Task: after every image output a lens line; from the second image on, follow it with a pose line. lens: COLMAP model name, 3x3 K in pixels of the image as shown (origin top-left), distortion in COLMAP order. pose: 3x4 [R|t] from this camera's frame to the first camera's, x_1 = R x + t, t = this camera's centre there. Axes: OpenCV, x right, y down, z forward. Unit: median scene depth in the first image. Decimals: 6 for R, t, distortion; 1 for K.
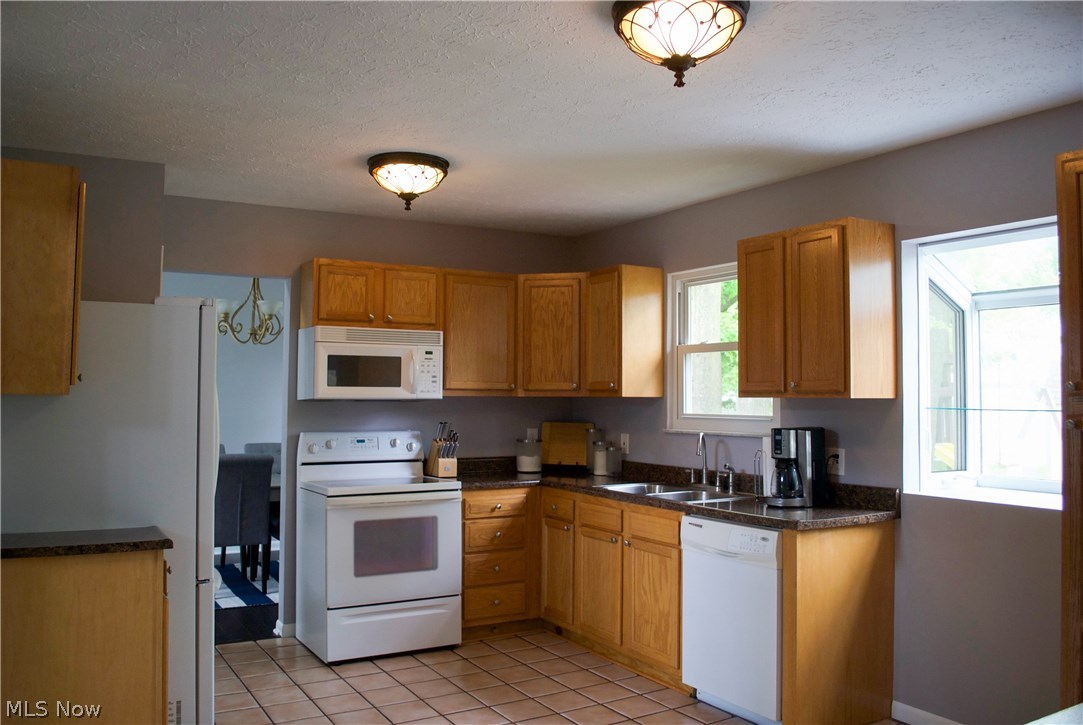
lens RADIAL K [[889.8, 0, 541.5], [0, 889.8, 362.5], [0, 0, 1]] dist [-0.048227, -0.006742]
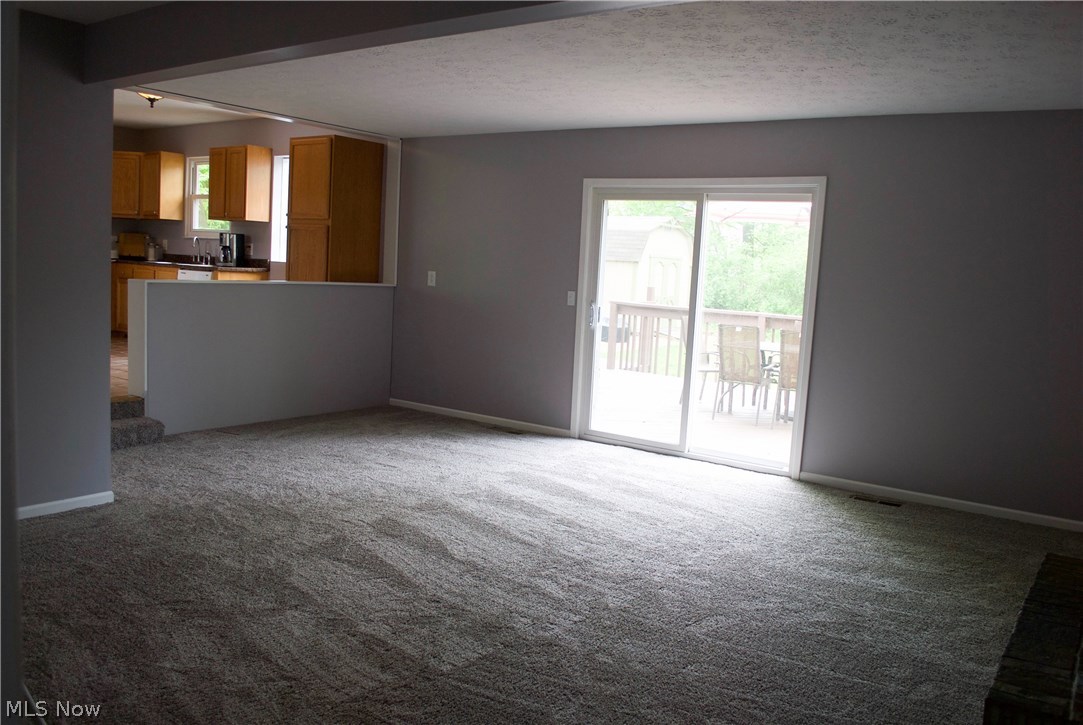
lens RADIAL K [[889.8, 0, 541.5], [0, 889.8, 362.5], [0, 0, 1]] dist [-0.048227, -0.006742]
pose [[0.918285, -0.001000, 0.395918, 0.099908], [-0.062374, 0.987143, 0.147165, 0.013468], [-0.390975, -0.159834, 0.906417, -1.247340]]
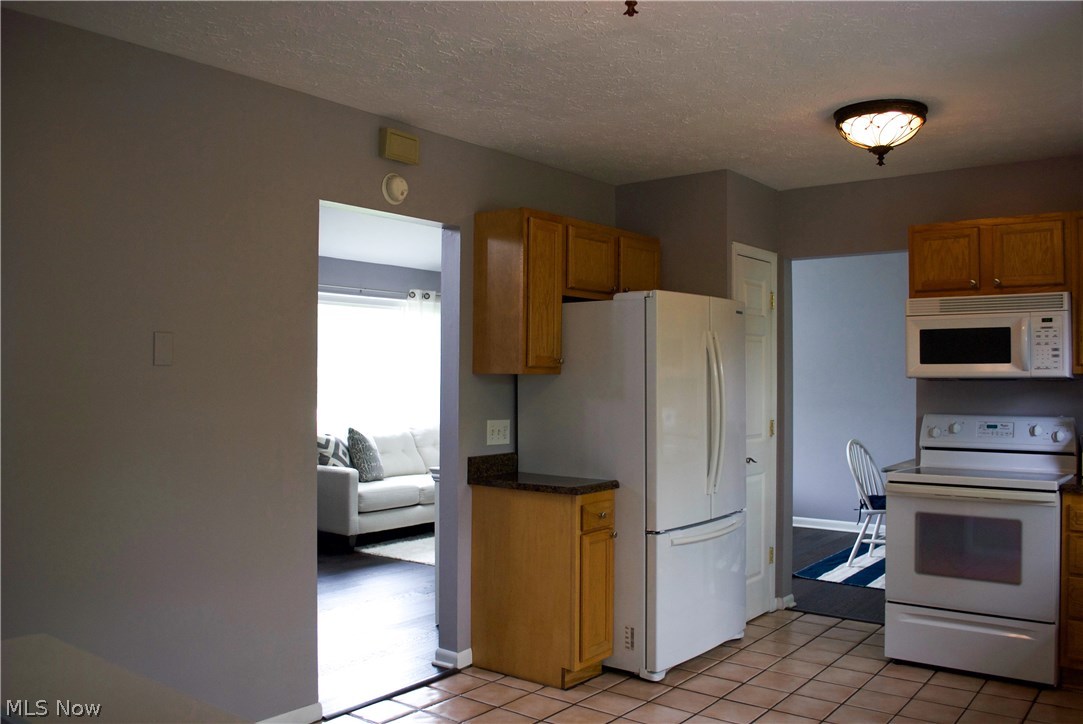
lens RADIAL K [[909.2, 0, 541.5], [0, 909.2, 362.0], [0, 0, 1]] dist [-0.074620, 0.005914]
pose [[0.379075, -0.020492, -0.925139, 0.448138], [0.036078, 0.999322, -0.007352, 0.016670], [0.924662, -0.030590, 0.379557, 0.273422]]
